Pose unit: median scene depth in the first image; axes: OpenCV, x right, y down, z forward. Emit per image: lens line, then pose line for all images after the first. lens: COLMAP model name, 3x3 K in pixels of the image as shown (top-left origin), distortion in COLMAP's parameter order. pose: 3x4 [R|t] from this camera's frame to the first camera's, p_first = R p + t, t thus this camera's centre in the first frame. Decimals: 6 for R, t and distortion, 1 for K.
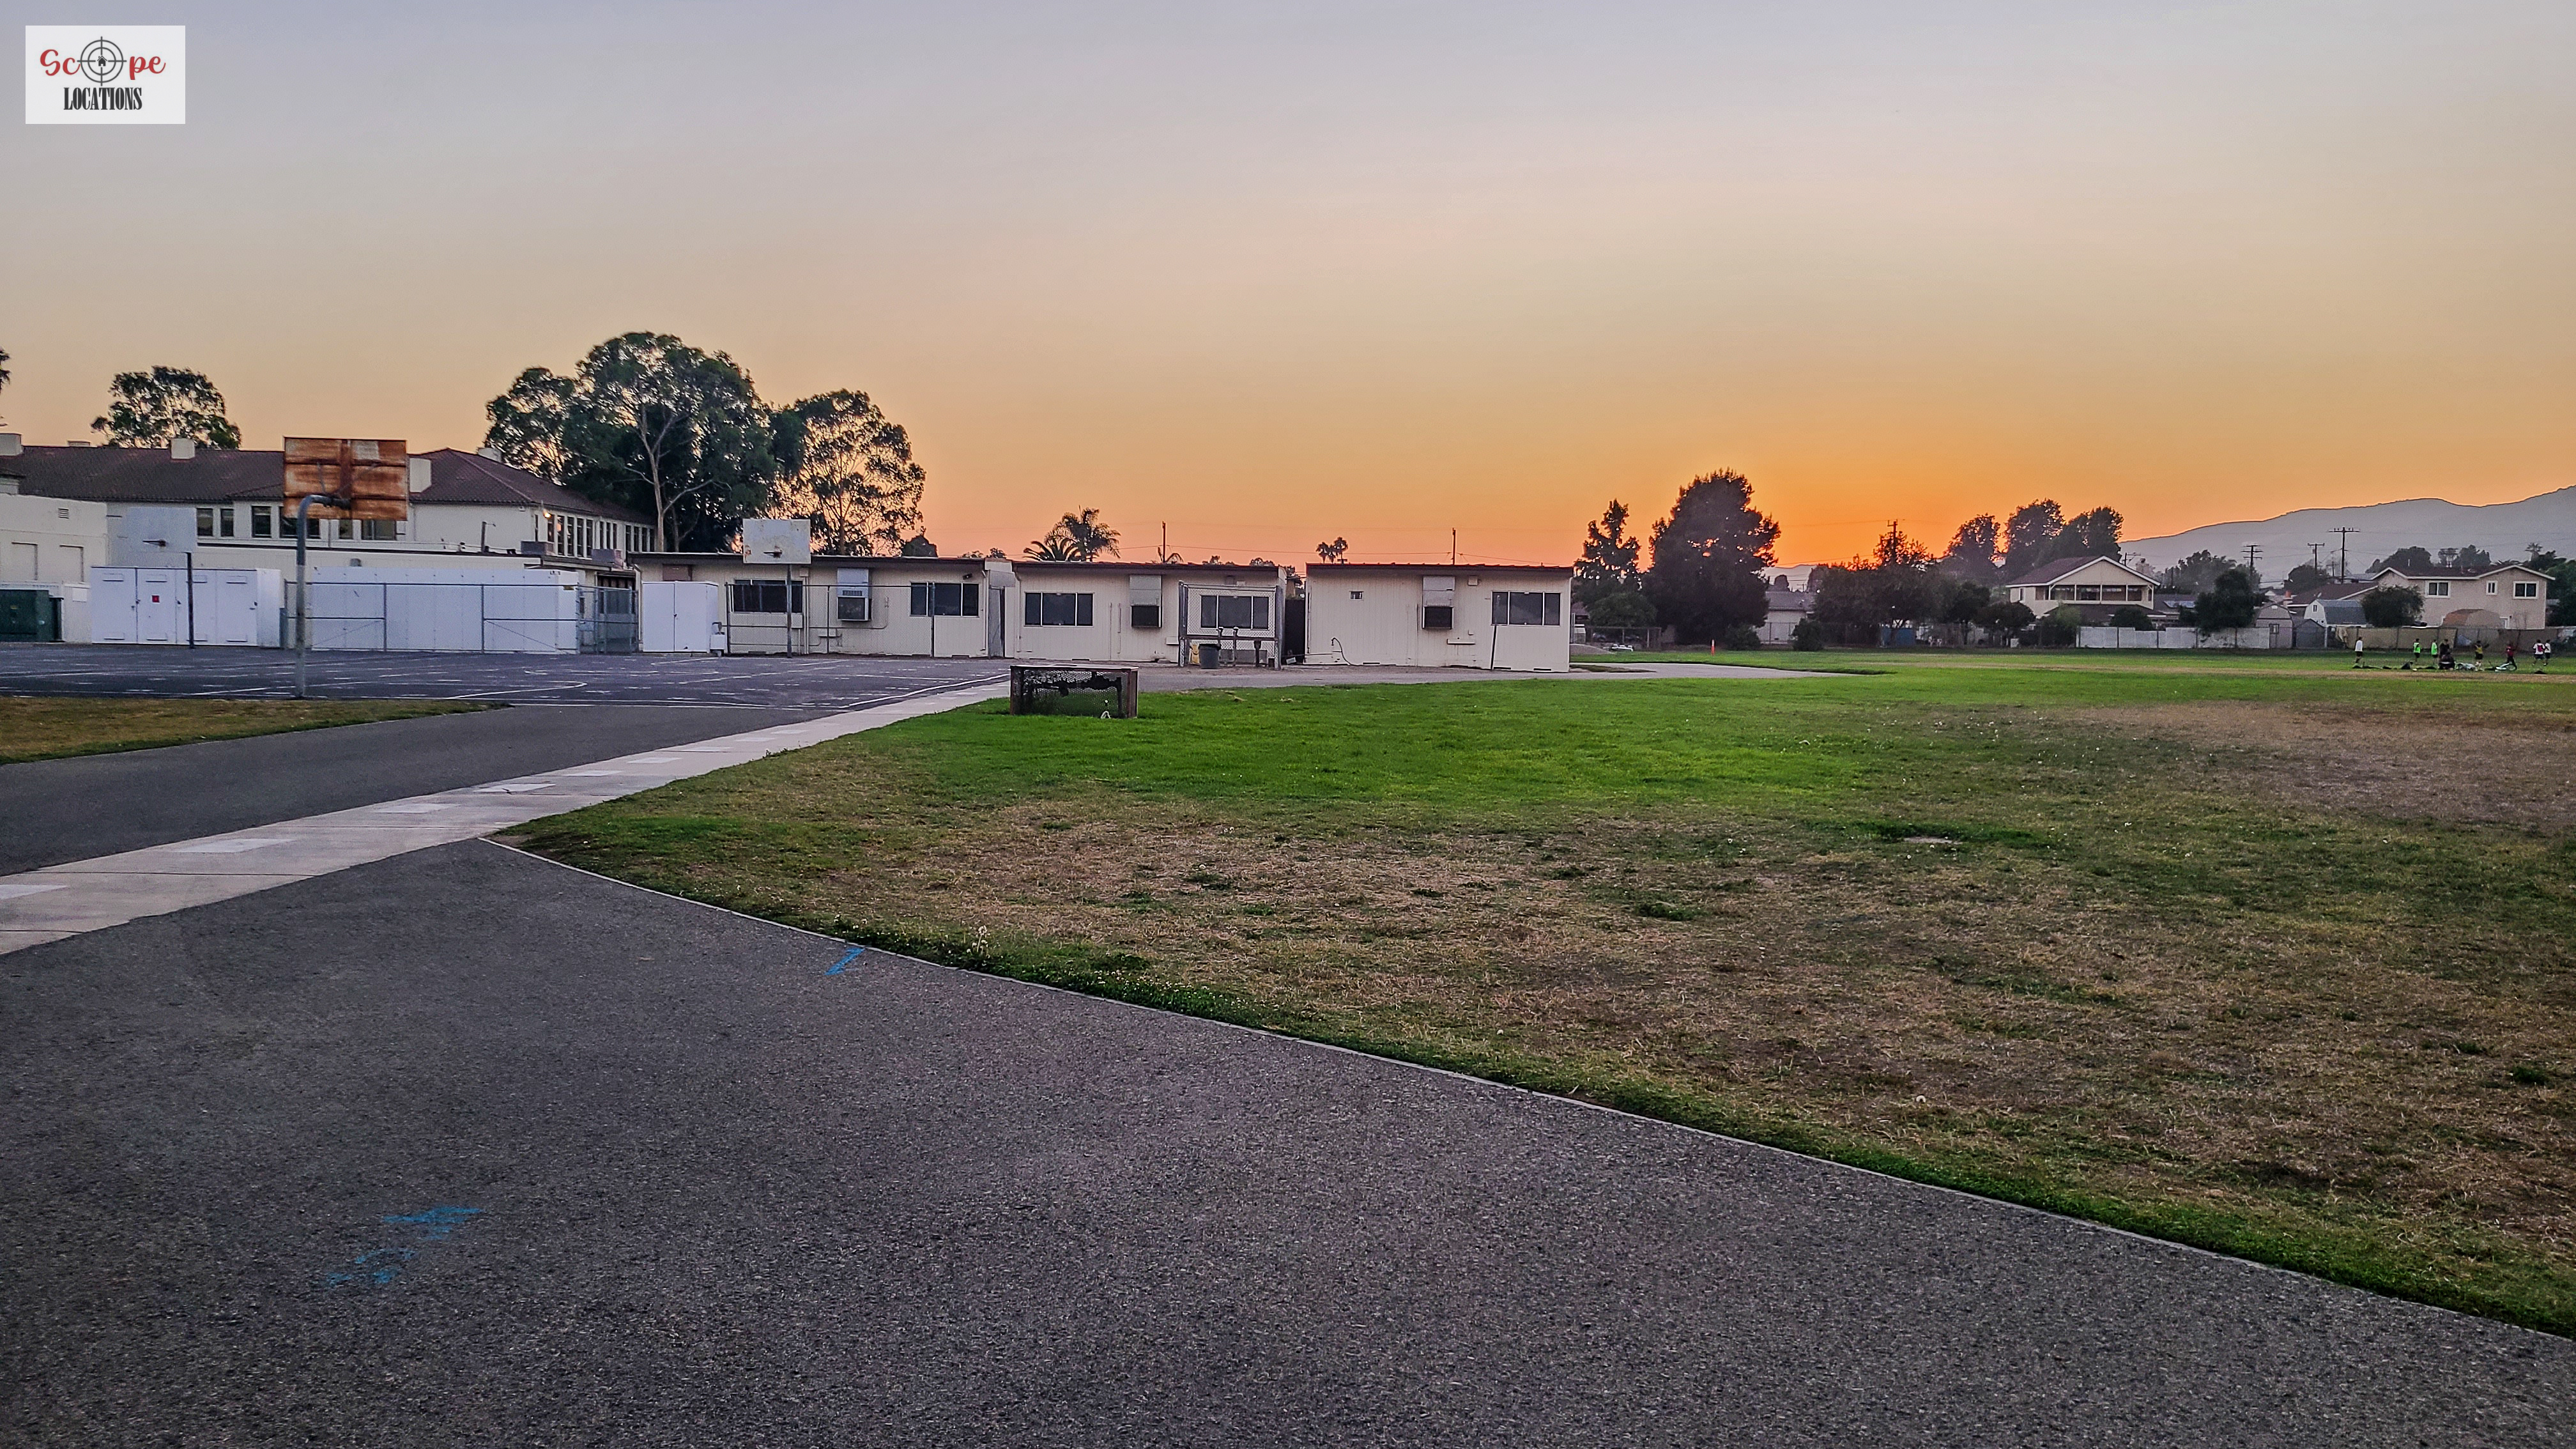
lens RADIAL K [[1922.7, 0, 1303.6], [0, 1922.7, 668.9], [0, 0, 1]] dist [0.049190, -0.026319]
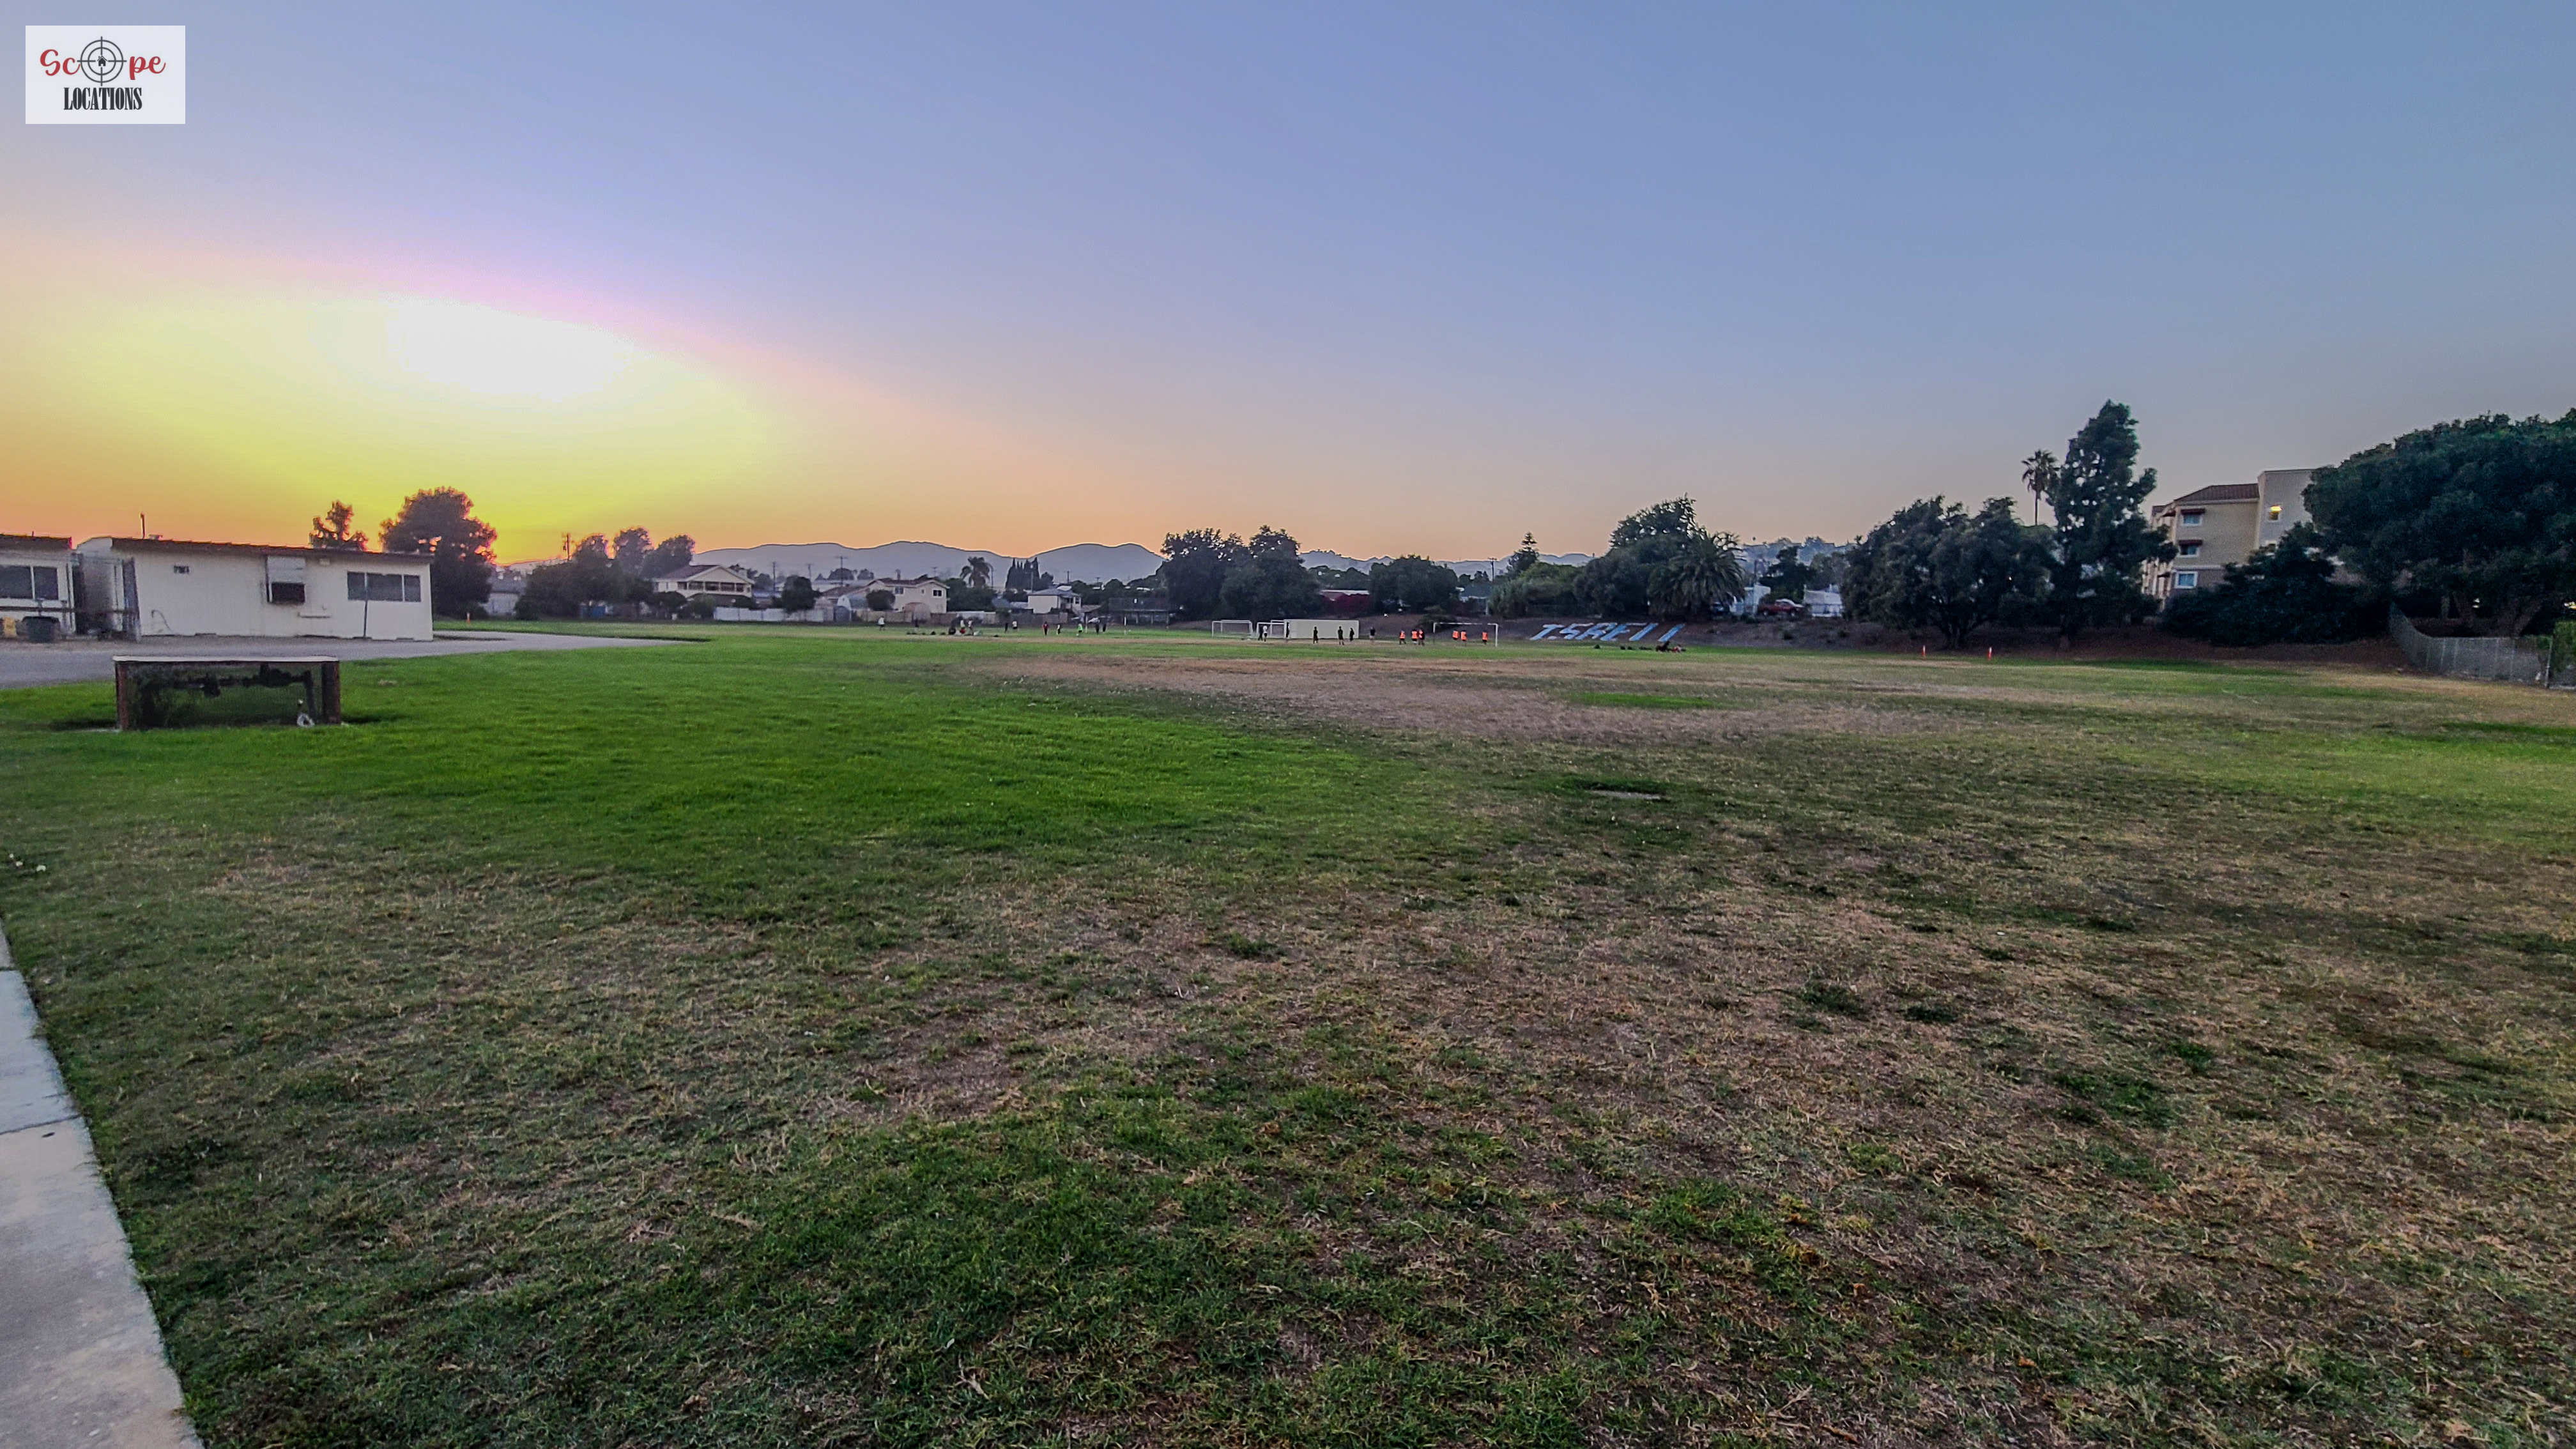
lens RADIAL K [[1047.3, 0, 1290.2], [0, 1047.3, 733.8], [0, 0, 1]] dist [0.002490, -0.001404]
pose [[0.596578, -0.077666, 0.798788, -0.181161], [-0.001076, 0.995228, 0.097570, -0.011381], [-0.802554, -0.059068, 0.593648, 0.360385]]
